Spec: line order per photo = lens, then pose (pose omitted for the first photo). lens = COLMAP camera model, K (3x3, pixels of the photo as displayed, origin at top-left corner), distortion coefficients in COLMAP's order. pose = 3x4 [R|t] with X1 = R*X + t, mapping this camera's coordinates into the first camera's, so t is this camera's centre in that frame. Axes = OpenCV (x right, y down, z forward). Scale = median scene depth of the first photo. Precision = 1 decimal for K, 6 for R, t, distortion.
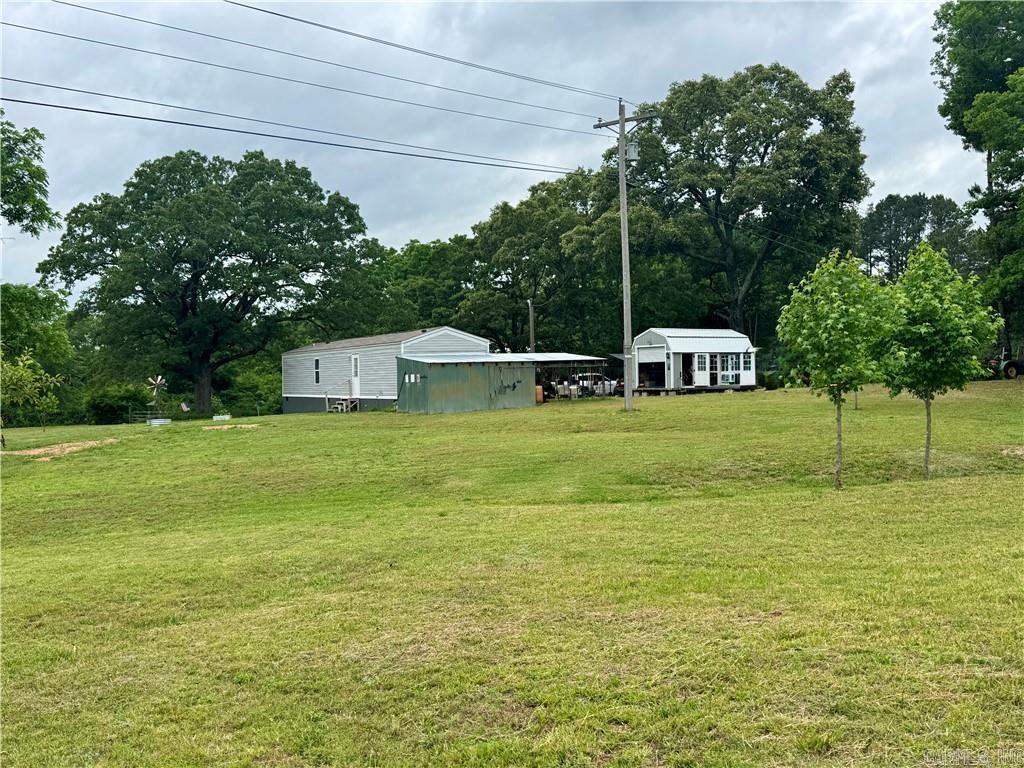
lens RADIAL K [[1011.5, 0, 510.9], [0, 1011.5, 381.9], [0, 0, 1]] dist [0.068995, 0.000000]
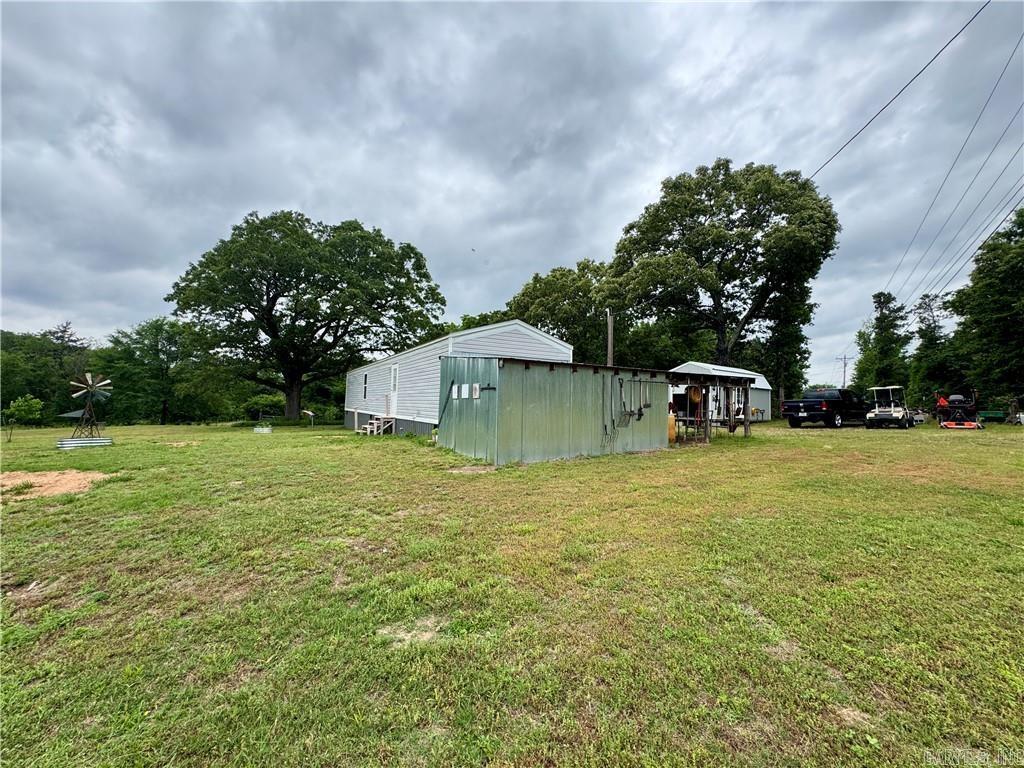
lens RADIAL K [[409.5, 0, 510.9], [0, 409.5, 378.0], [0, 0, 1]] dist [-0.002801, 0.000727]
pose [[0.998713, 0.045822, 0.021725, -0.066415], [-0.044185, 0.996522, -0.070649, 0.003516], [-0.024887, 0.069598, 0.997265, 0.666996]]
